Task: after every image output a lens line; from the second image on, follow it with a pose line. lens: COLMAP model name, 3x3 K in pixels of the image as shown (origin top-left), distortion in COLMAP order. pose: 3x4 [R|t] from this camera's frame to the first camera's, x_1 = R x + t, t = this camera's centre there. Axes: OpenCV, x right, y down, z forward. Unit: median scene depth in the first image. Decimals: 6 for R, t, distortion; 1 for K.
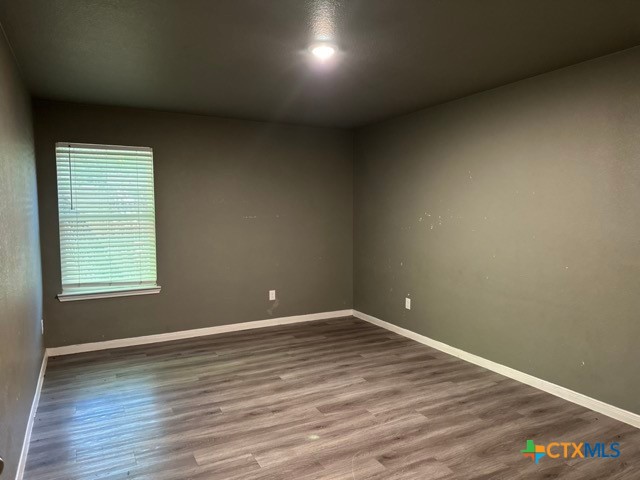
lens RADIAL K [[447.0, 0, 320.0], [0, 447.0, 240.0], [0, 0, 1]] dist [-0.001087, -0.000032]
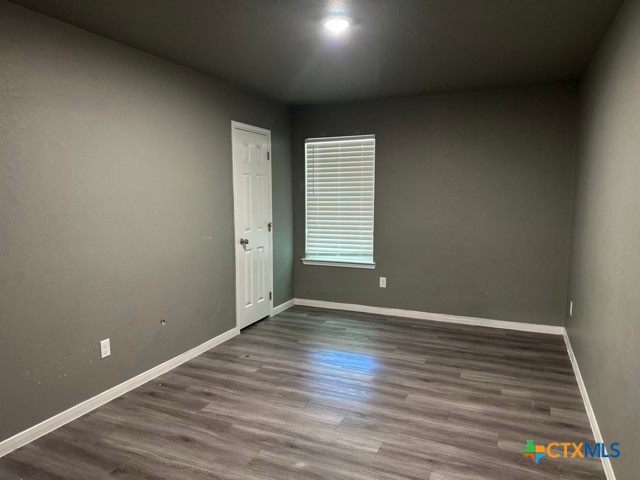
lens RADIAL K [[447.0, 0, 320.0], [0, 447.0, 240.0], [0, 0, 1]] dist [-0.001087, -0.000032]
pose [[0.640172, 0.083585, -0.763671, 0.506892], [-0.064747, 0.996397, 0.054781, -0.009670], [0.765499, 0.014376, 0.643277, 0.271604]]
